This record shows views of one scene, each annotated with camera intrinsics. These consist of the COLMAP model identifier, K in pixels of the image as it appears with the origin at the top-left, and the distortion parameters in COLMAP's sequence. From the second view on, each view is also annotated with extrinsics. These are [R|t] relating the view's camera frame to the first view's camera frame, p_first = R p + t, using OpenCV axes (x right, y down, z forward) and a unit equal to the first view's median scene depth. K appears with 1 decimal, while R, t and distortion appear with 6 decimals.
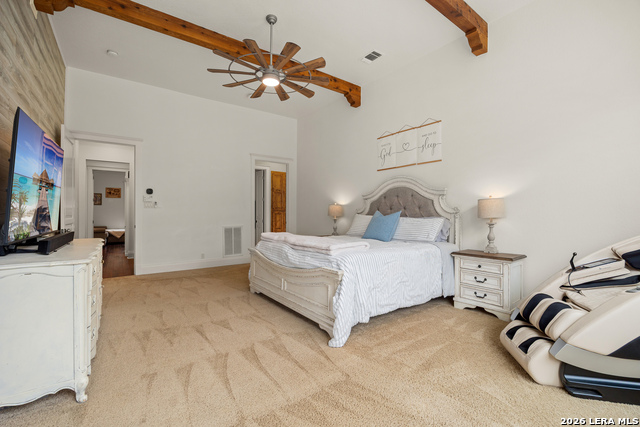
lens RADIAL K [[275.4, 0, 320.0], [0, 275.4, 213.5], [0, 0, 1]] dist [-0.001000, -0.000068]
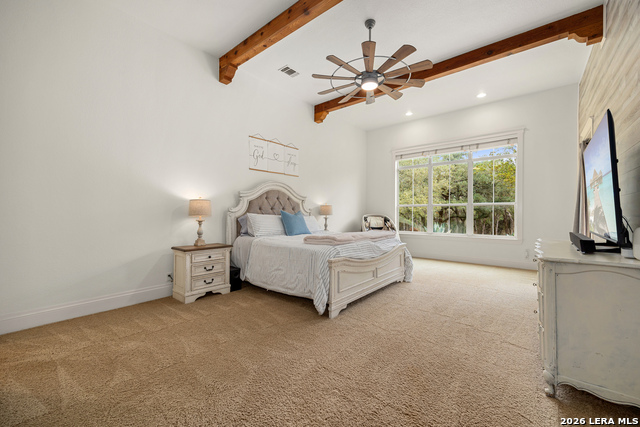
lens RADIAL K [[258.2, 0, 320.0], [0, 258.2, 213.5], [0, 0, 1]] dist [0.000480, 0.000037]
pose [[-0.233094, 0.000588, 0.972454, -0.811283], [-0.003119, 0.999994, -0.001352, 0.004905], [-0.972449, -0.003348, -0.233090, 1.056173]]
